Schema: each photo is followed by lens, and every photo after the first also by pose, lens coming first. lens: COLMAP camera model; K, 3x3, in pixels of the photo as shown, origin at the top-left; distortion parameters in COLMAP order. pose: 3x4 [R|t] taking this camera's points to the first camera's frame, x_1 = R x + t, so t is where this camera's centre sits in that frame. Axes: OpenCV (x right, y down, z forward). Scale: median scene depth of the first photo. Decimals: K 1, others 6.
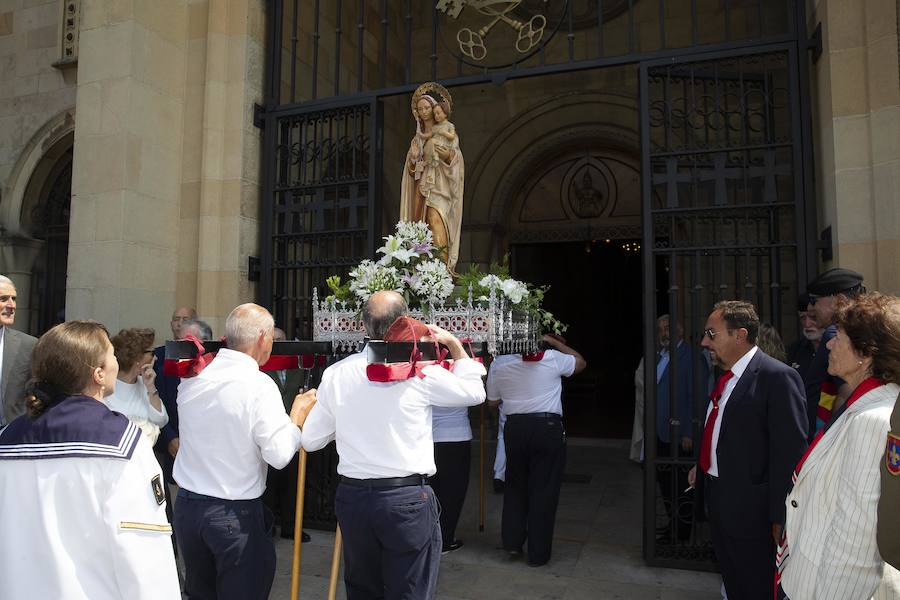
lens RADIAL K [[623.7, 0, 450.0], [0, 623.7, 300.0], [0, 0, 1]] dist [-0.098144, 0.086612]
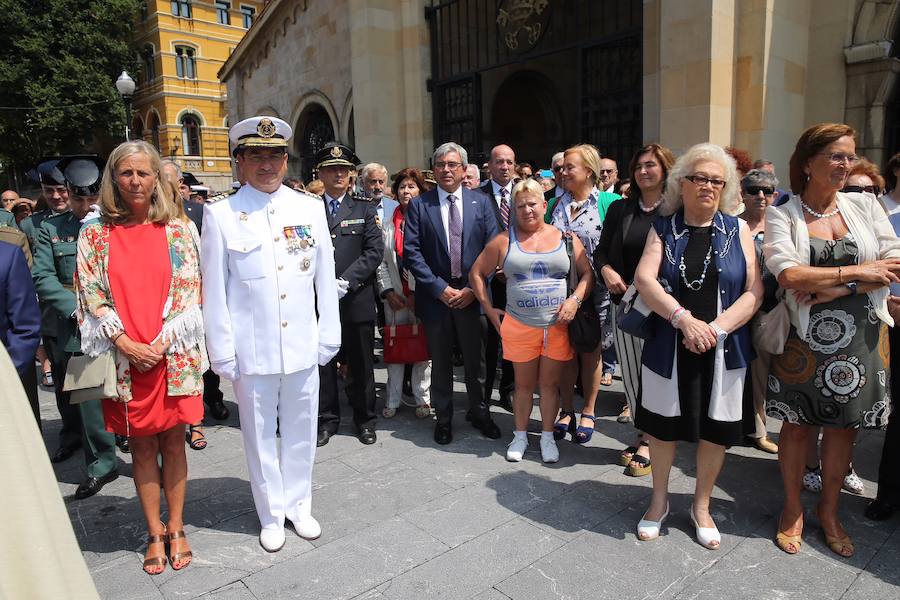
lens RADIAL K [[623.7, 0, 450.0], [0, 623.7, 300.0], [0, 0, 1]] dist [-0.098144, 0.086612]
pose [[0.862475, 0.047825, -0.503835, 0.799146], [0.063258, 0.977531, 0.201076, -0.021714], [0.502131, -0.205295, 0.840070, -0.797100]]
